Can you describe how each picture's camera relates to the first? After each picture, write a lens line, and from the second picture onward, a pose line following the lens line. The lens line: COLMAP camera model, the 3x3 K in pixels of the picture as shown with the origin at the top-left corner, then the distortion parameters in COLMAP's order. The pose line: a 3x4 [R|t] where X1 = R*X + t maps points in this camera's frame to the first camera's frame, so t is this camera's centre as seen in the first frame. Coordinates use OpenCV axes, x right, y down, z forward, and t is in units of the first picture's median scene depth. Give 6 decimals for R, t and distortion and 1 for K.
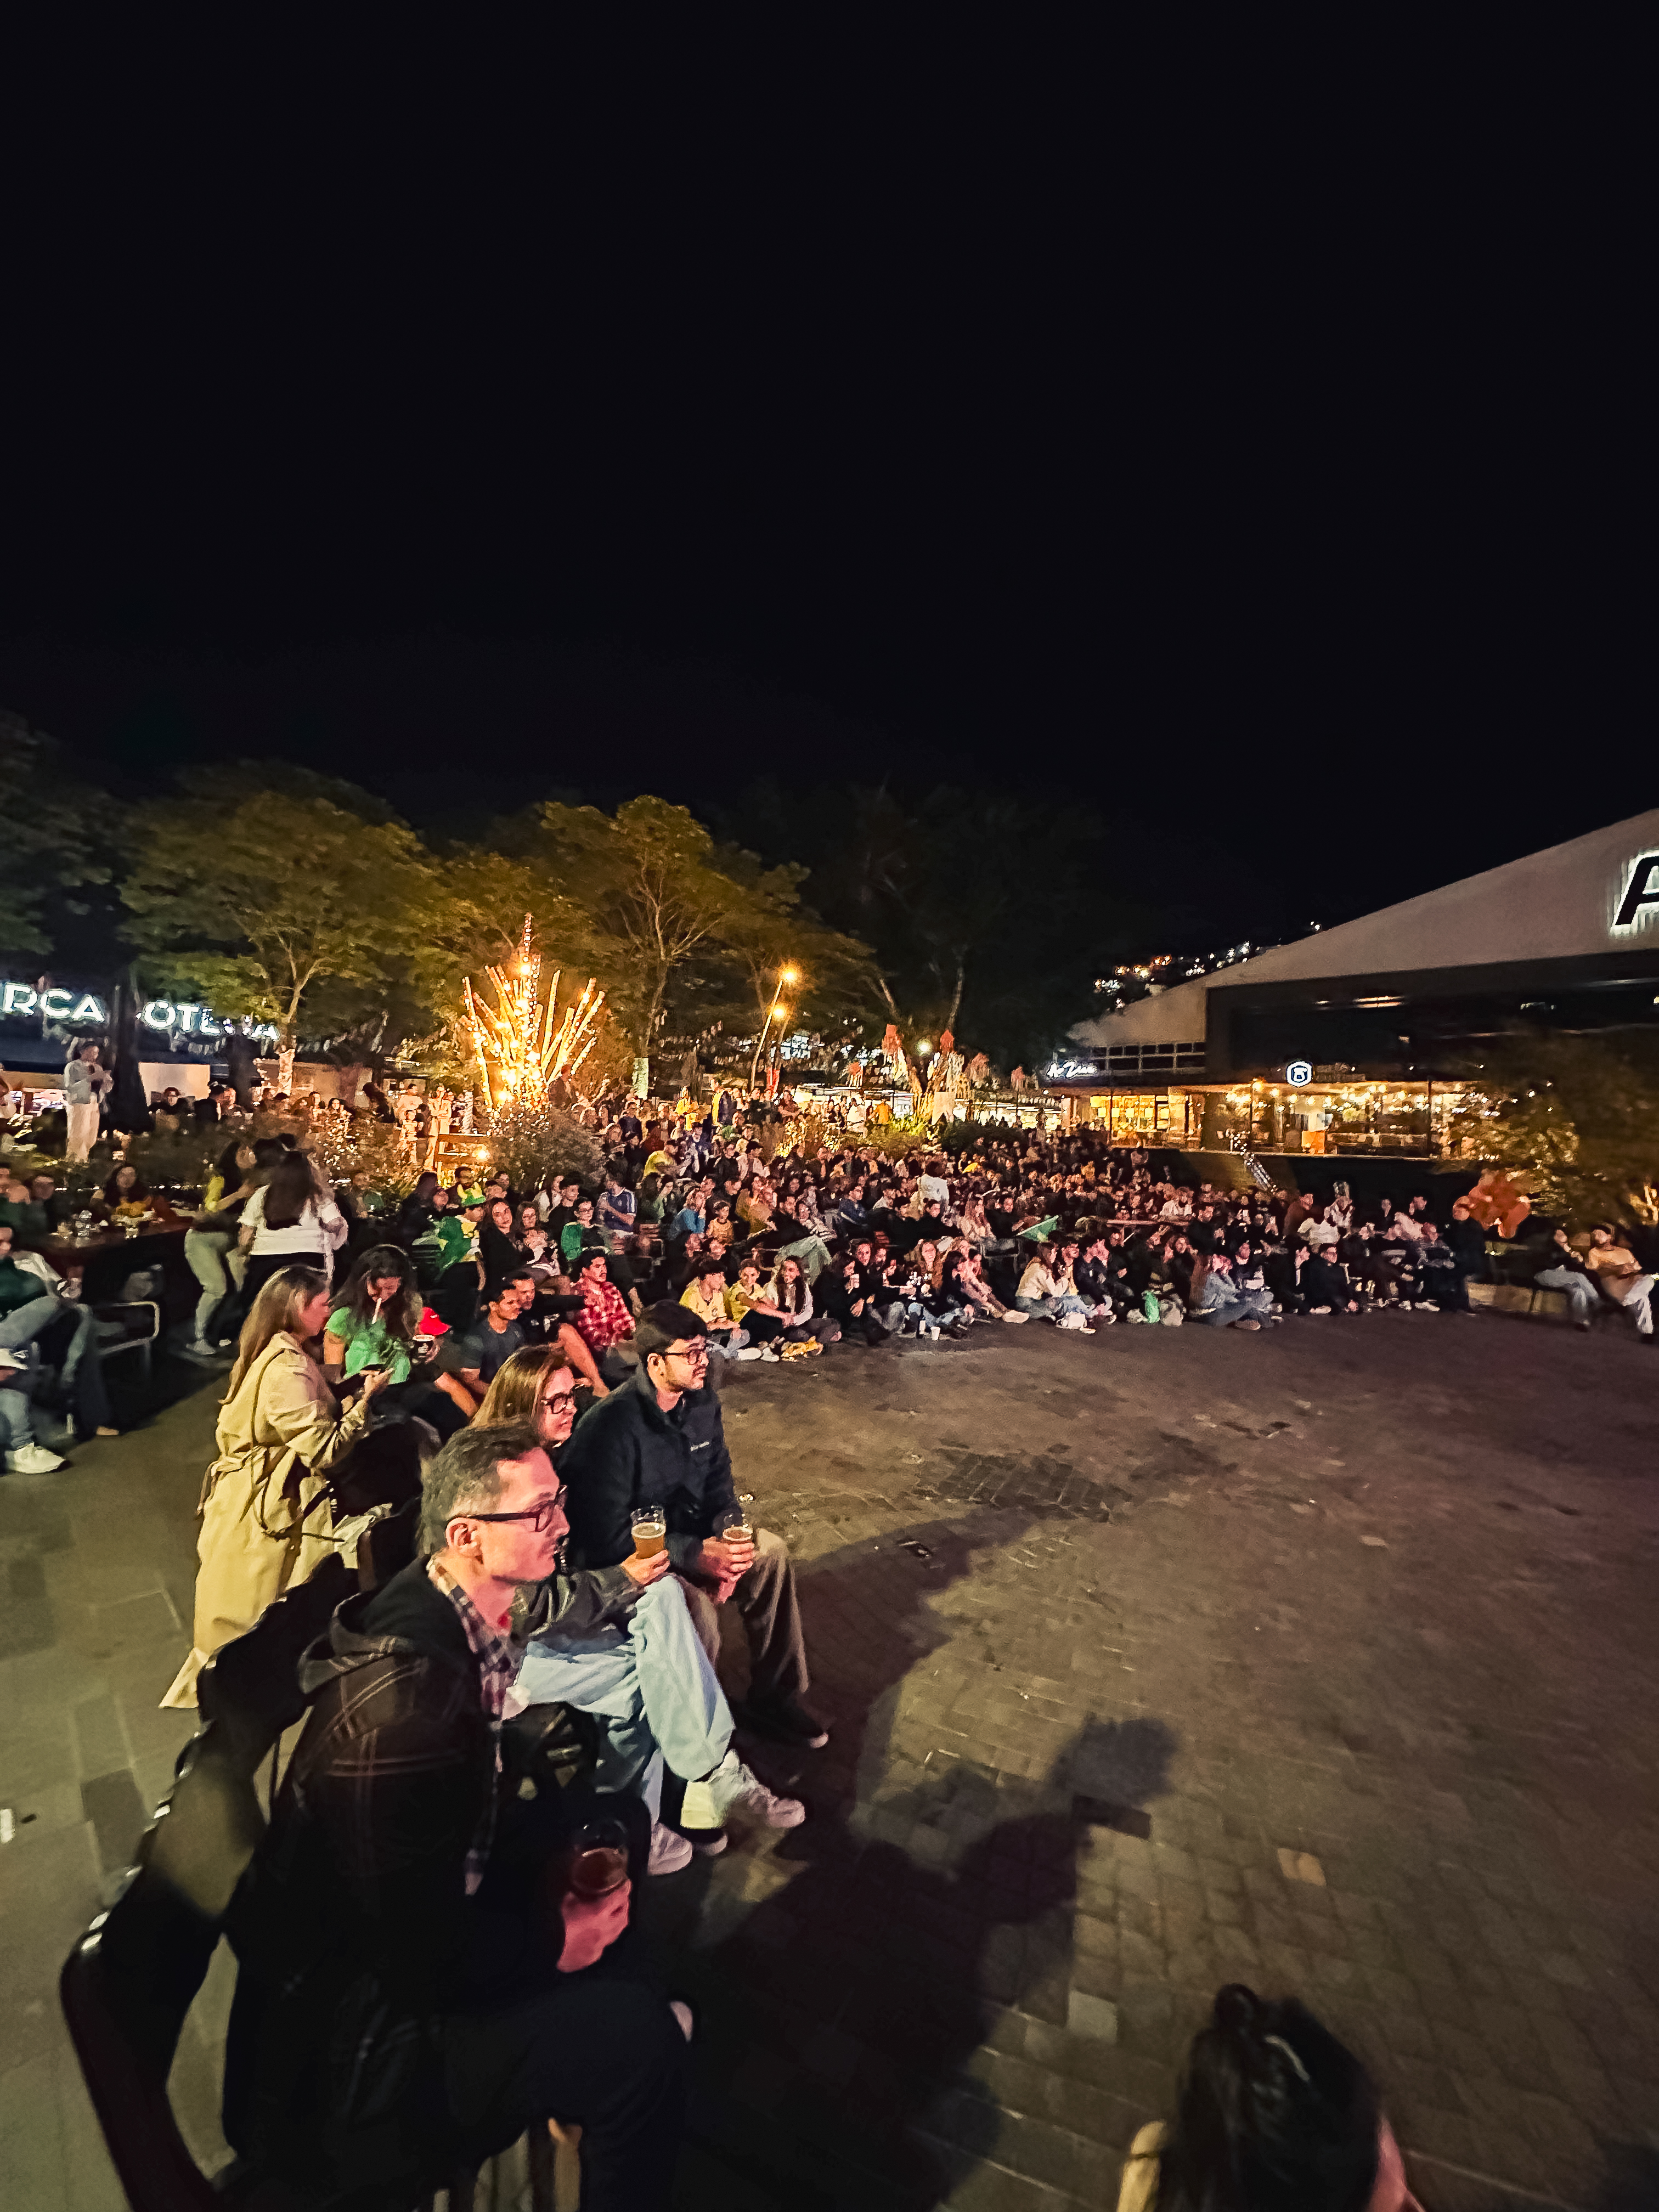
lens RADIAL K [[898.5, 0, 829.5], [0, 898.5, 1106.0], [0, 0, 1]] dist [0.001995, -0.000125]
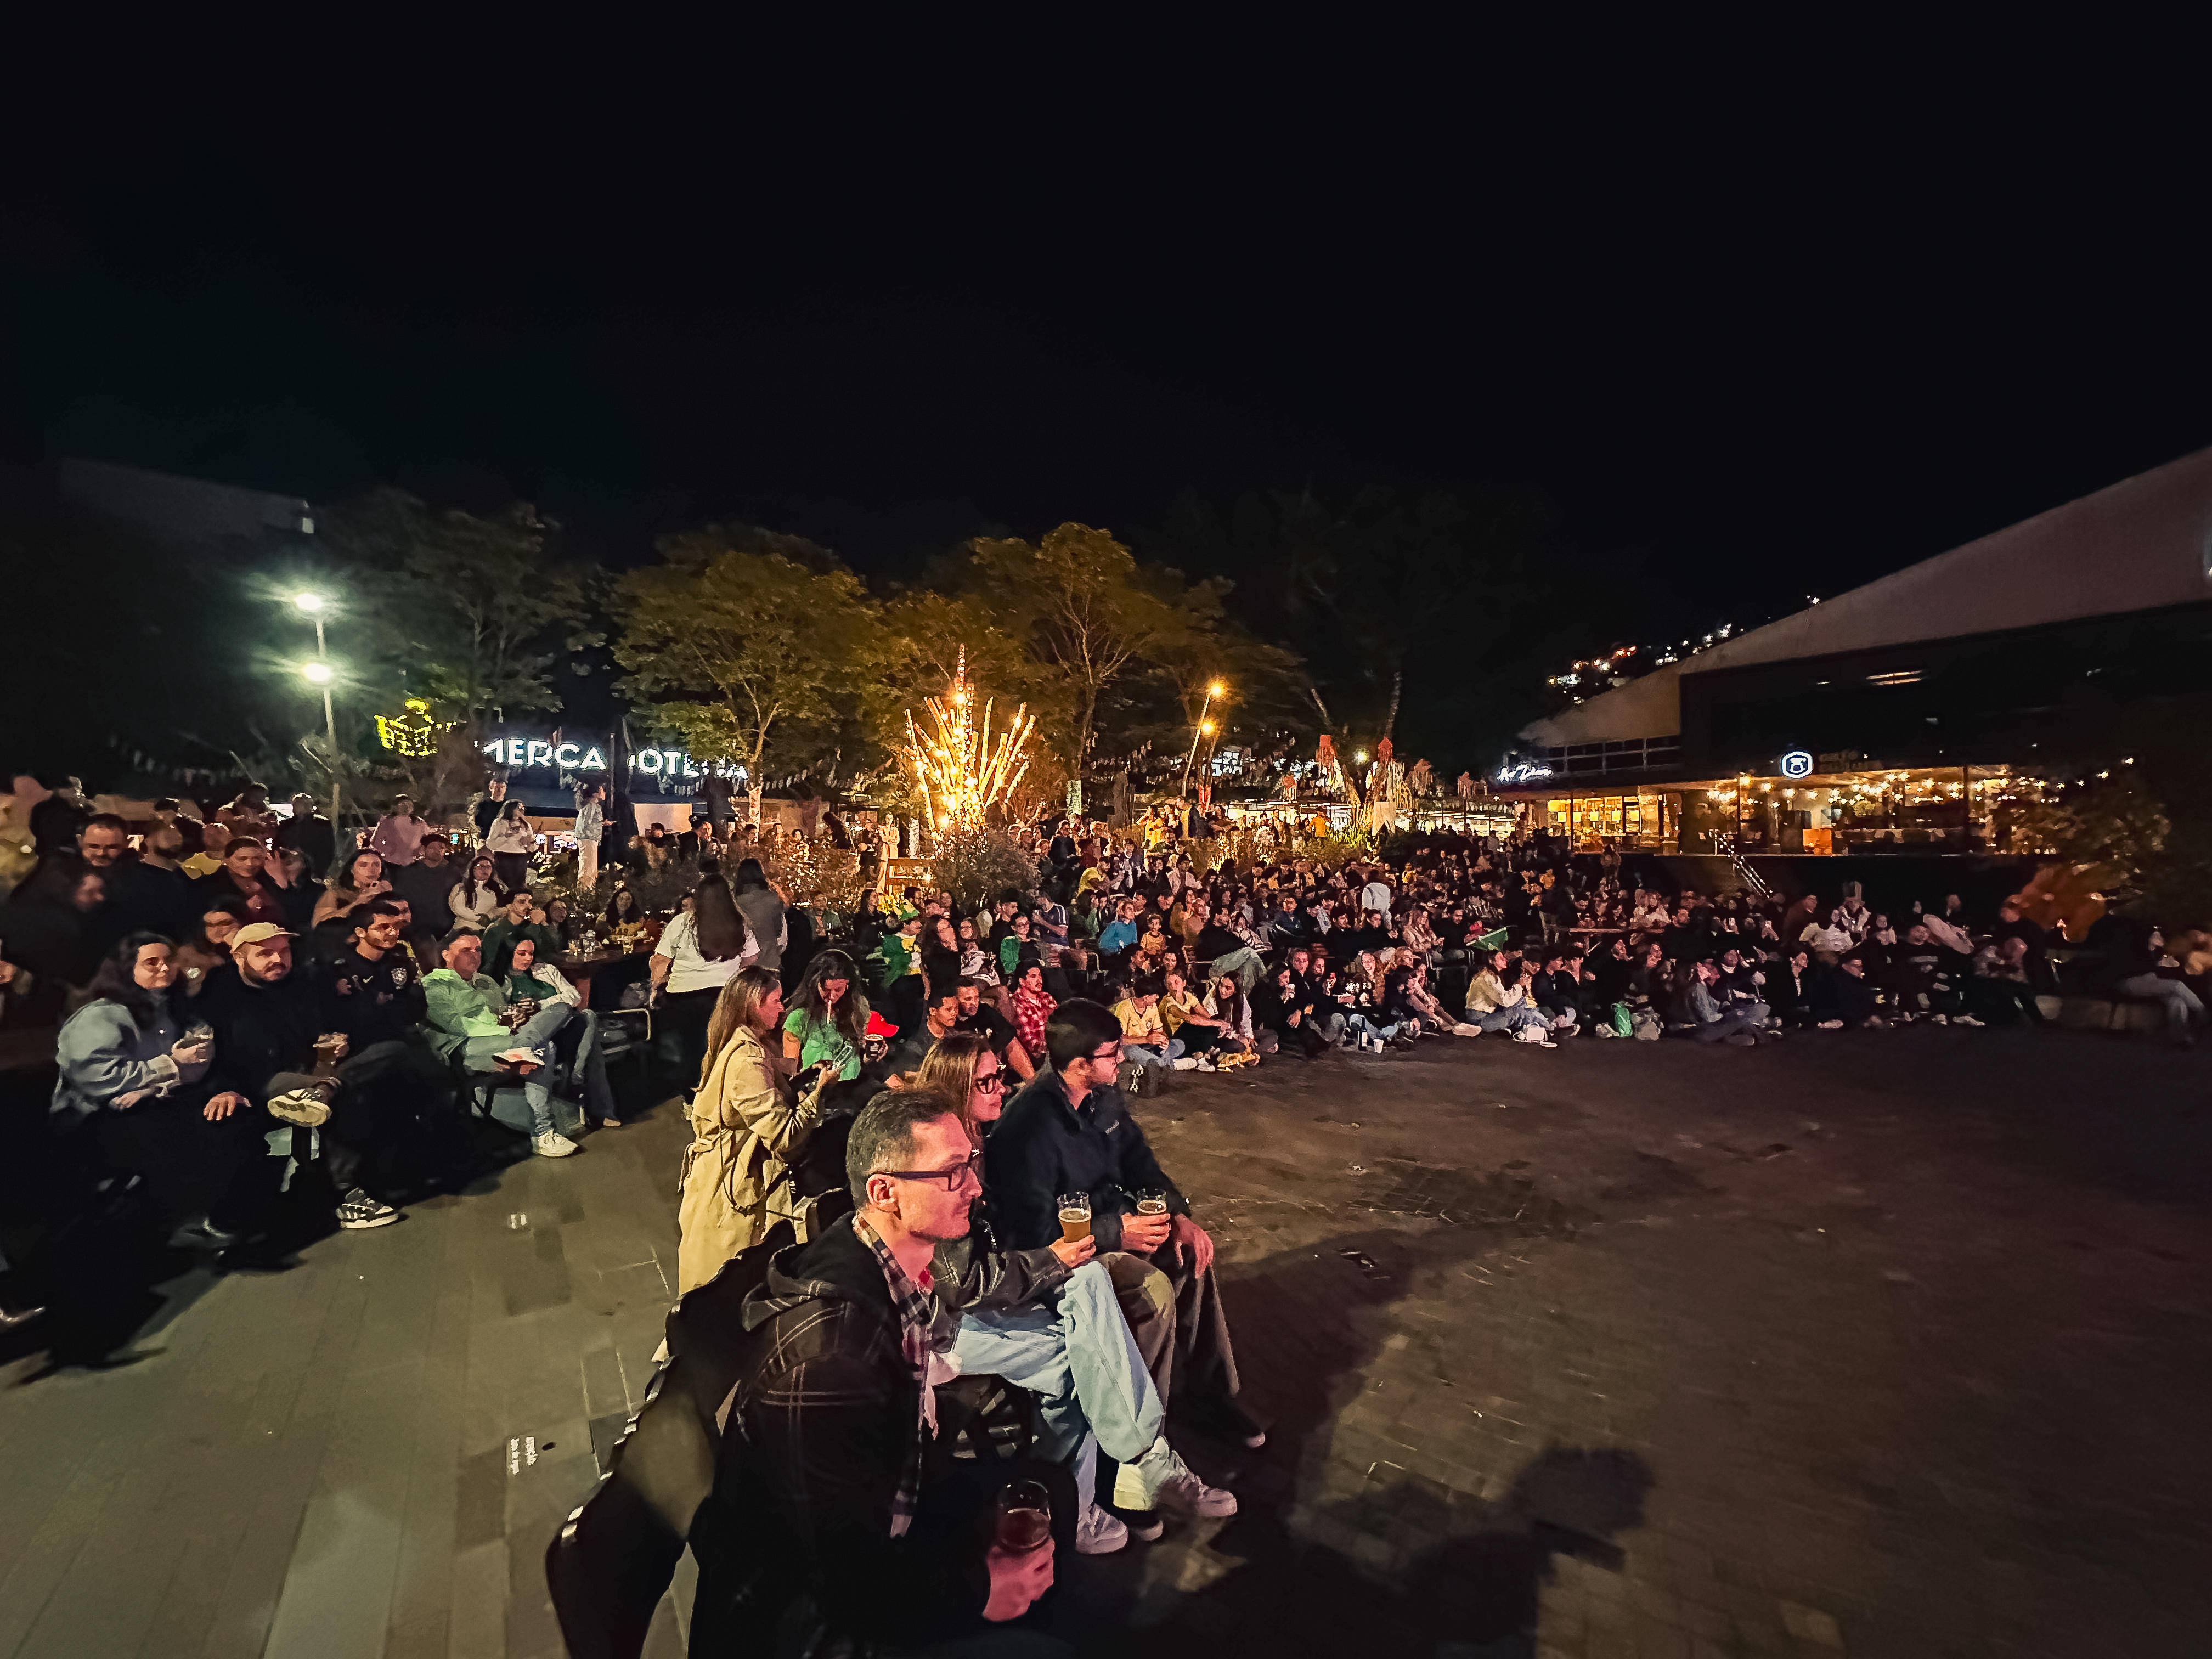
lens RADIAL K [[898.5, 0, 1106.0], [0, 898.5, 829.5], [0, 0, 1]] dist [0.001995, -0.000125]
pose [[0.983919, -0.036943, -0.174752, 0.003895], [0.037584, 0.999293, 0.000355, 0.005738], [0.174615, -0.006917, 0.984612, 0.001809]]
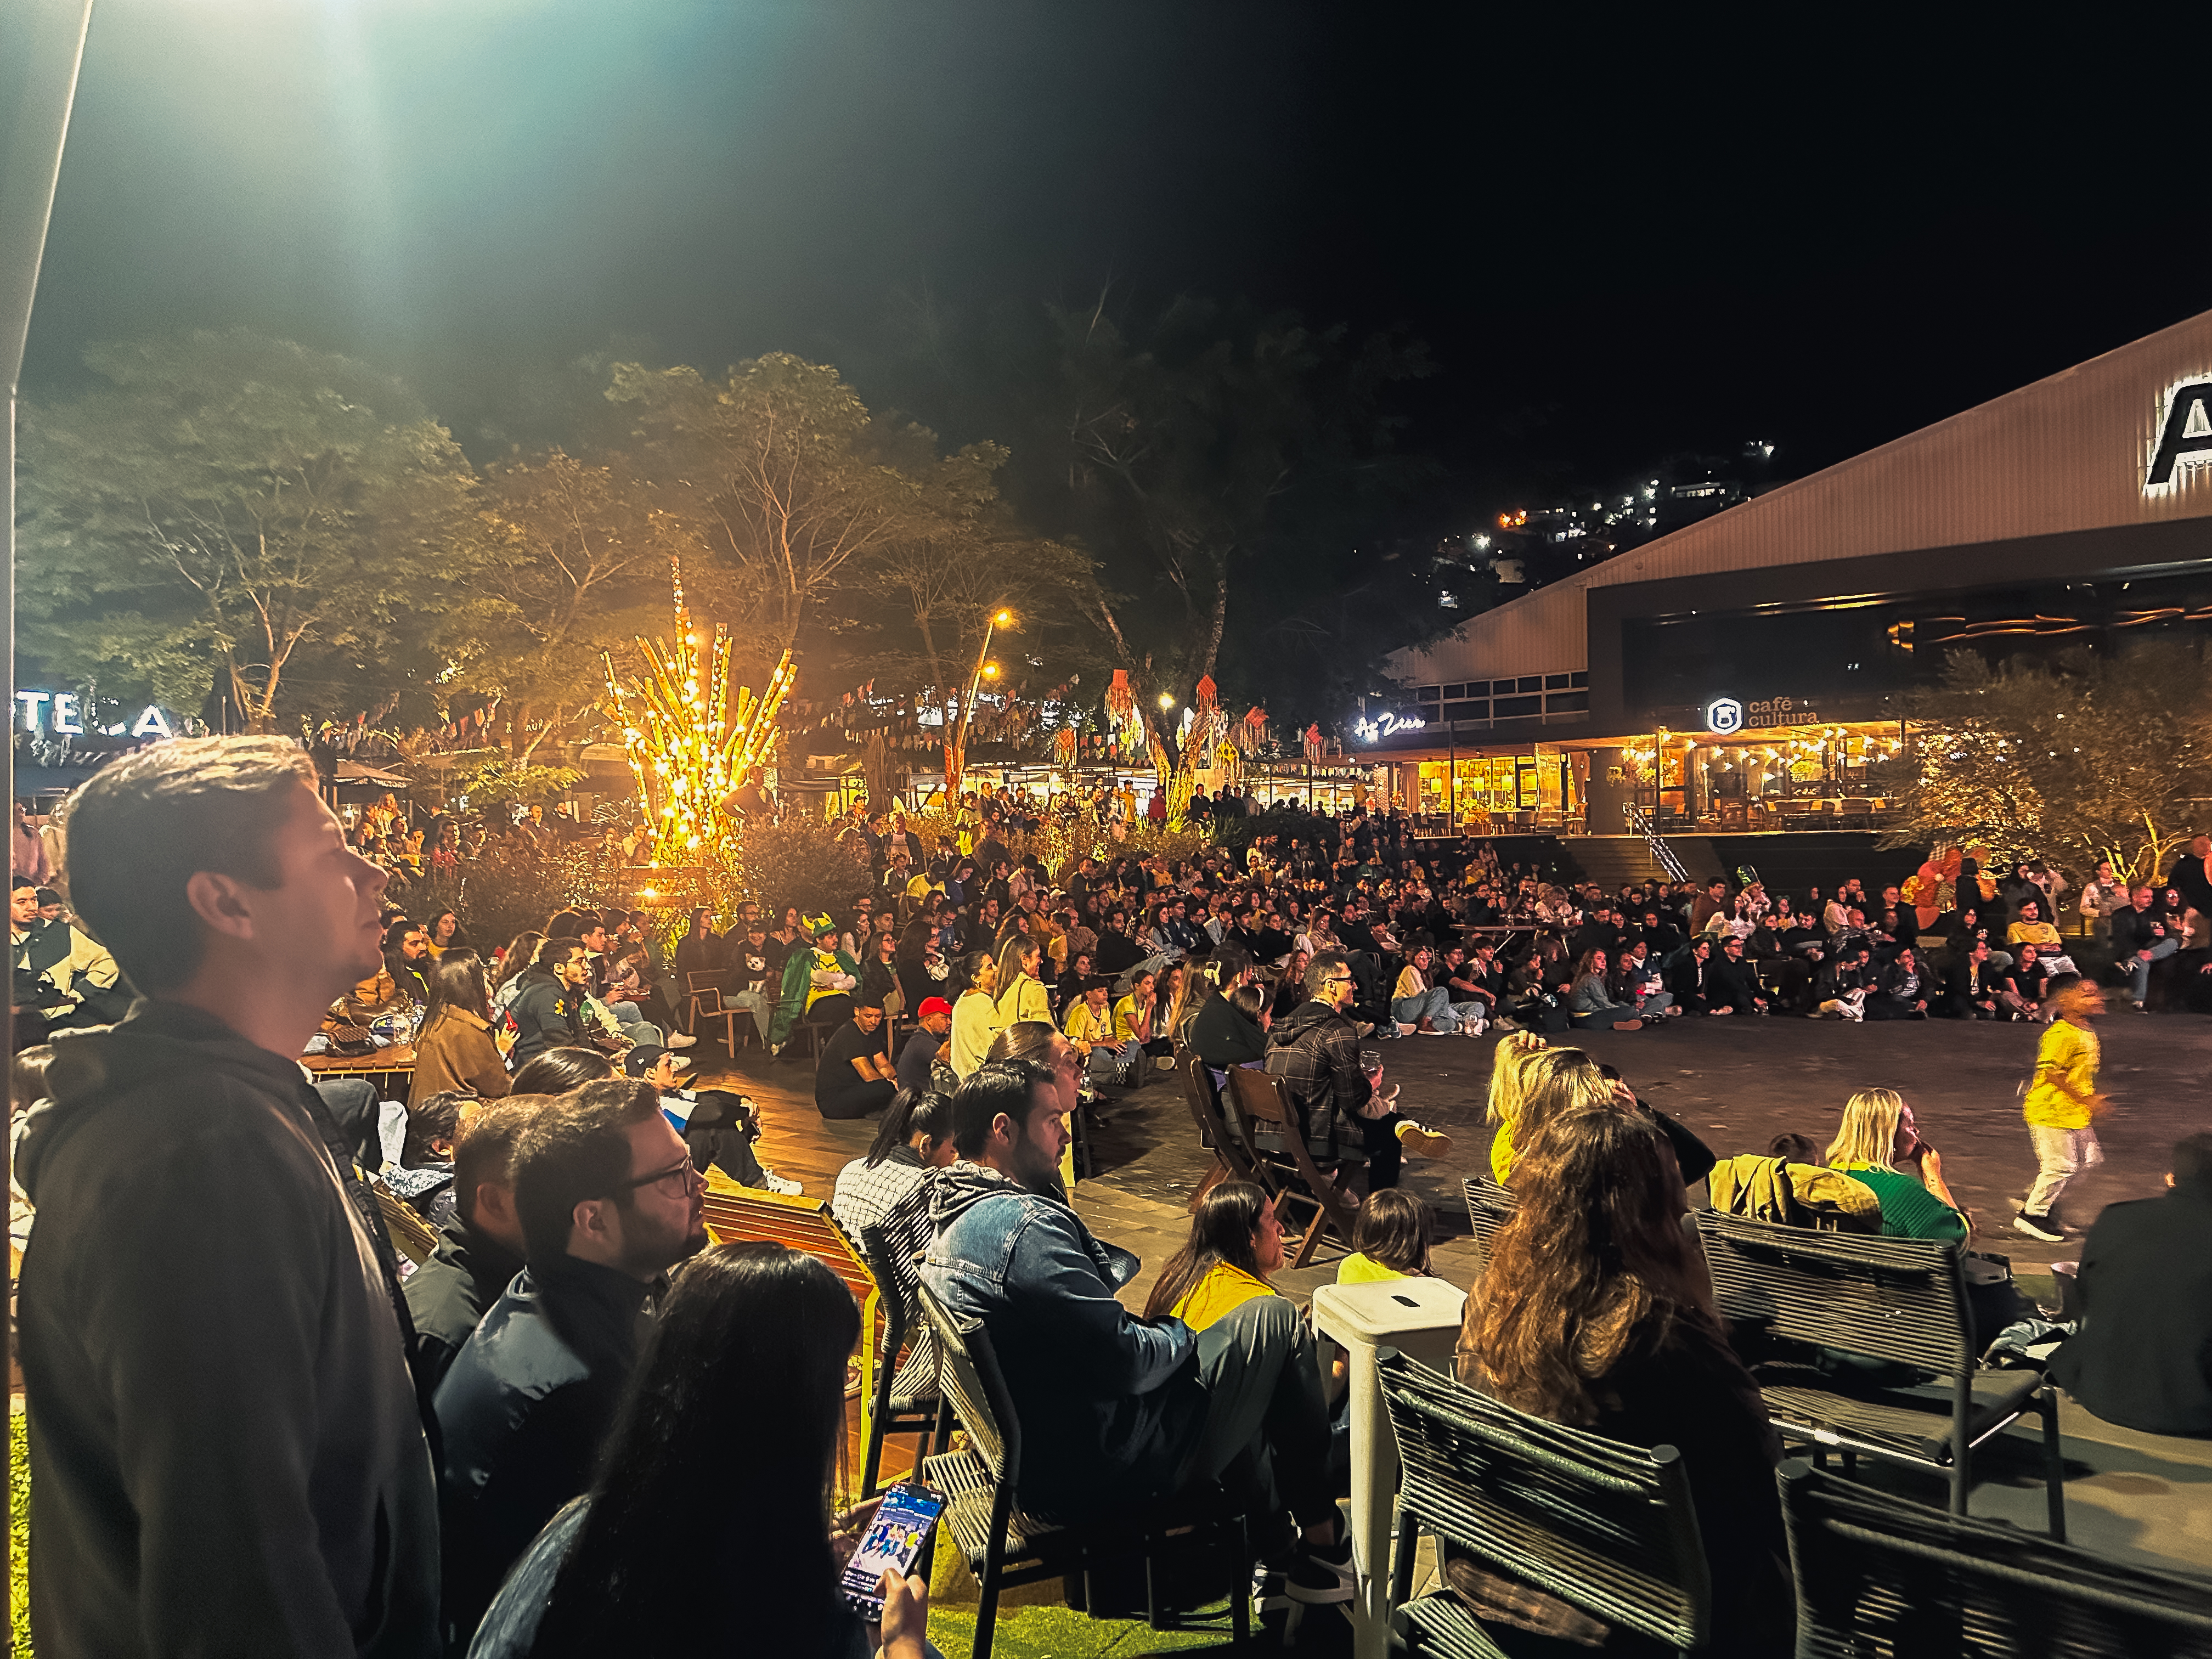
lens RADIAL K [[1557.9, 0, 1137.4], [0, 1557.9, 834.3], [0, 0, 1]] dist [0.213628, -0.283583]
pose [[0.992132, -0.054122, 0.112893, -0.134353], [0.050781, 0.998188, 0.032270, -0.016952], [-0.114435, -0.026283, 0.993083, -0.339872]]
